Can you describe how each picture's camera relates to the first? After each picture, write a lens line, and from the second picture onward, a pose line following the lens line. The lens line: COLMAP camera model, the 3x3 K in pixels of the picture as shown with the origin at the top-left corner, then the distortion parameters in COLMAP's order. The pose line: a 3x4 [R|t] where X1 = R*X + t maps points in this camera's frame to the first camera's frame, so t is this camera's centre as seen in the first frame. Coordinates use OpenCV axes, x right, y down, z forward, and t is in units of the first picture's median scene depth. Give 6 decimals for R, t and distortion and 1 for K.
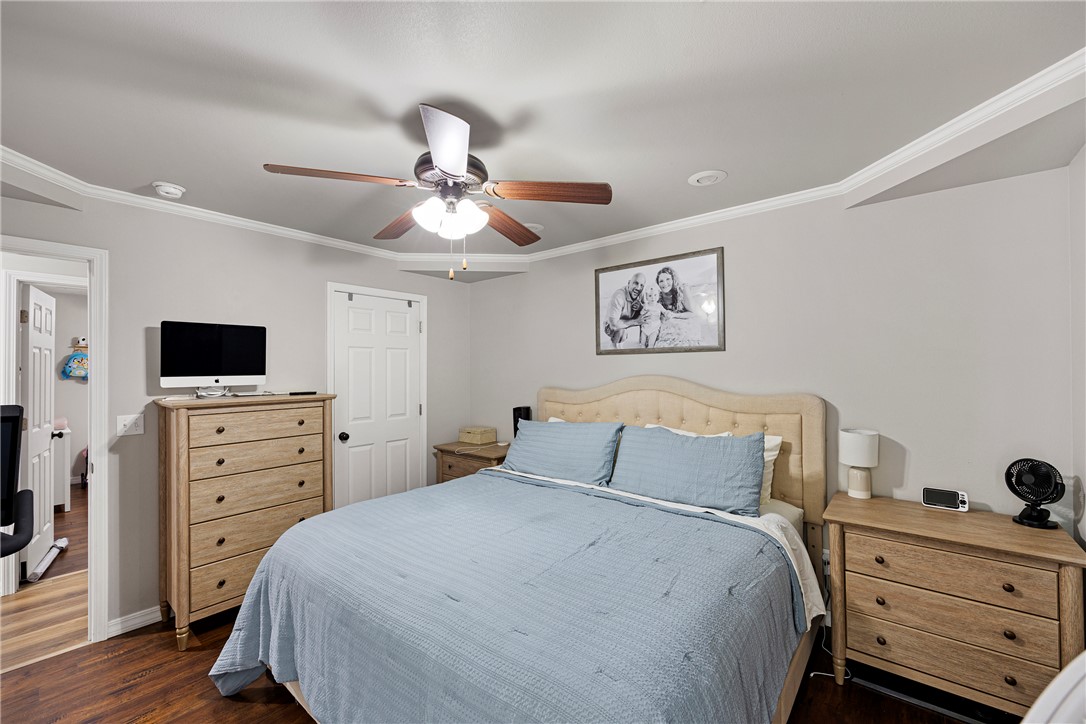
lens RADIAL K [[436.6, 0, 549.5], [0, 436.6, 365.9], [0, 0, 1]] dist [-0.000962, 0.000078]
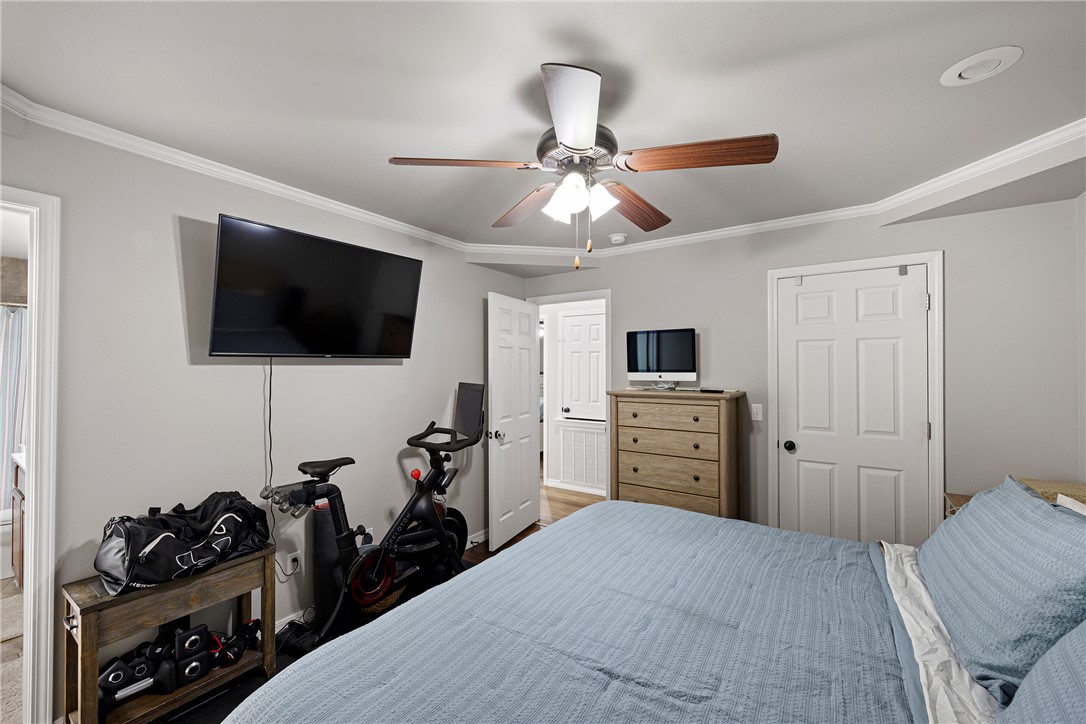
lens RADIAL K [[436.6, 0, 543.2], [0, 436.6, 363.6], [0, 0, 1]] dist [-0.000962, 0.000078]
pose [[0.084678, -0.002706, -0.996405, 0.426430], [0.006341, 0.999978, -0.002177, -0.001351], [0.996388, -0.006134, 0.084693, 0.553826]]
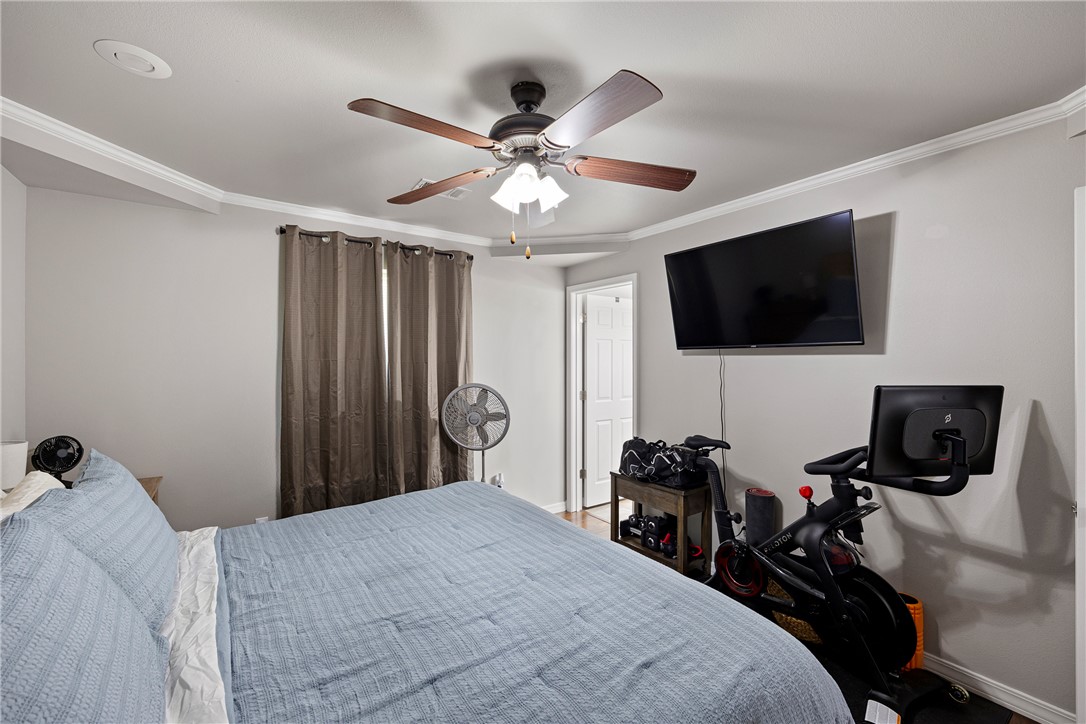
lens RADIAL K [[436.6, 0, 542.9], [0, 436.6, 359.8], [0, 0, 1]] dist [-0.000962, 0.000078]
pose [[-0.969097, 0.004655, 0.246637, -0.326101], [0.004194, 0.999988, -0.002395, 0.007921], [-0.246645, -0.001287, -0.969105, 1.229023]]
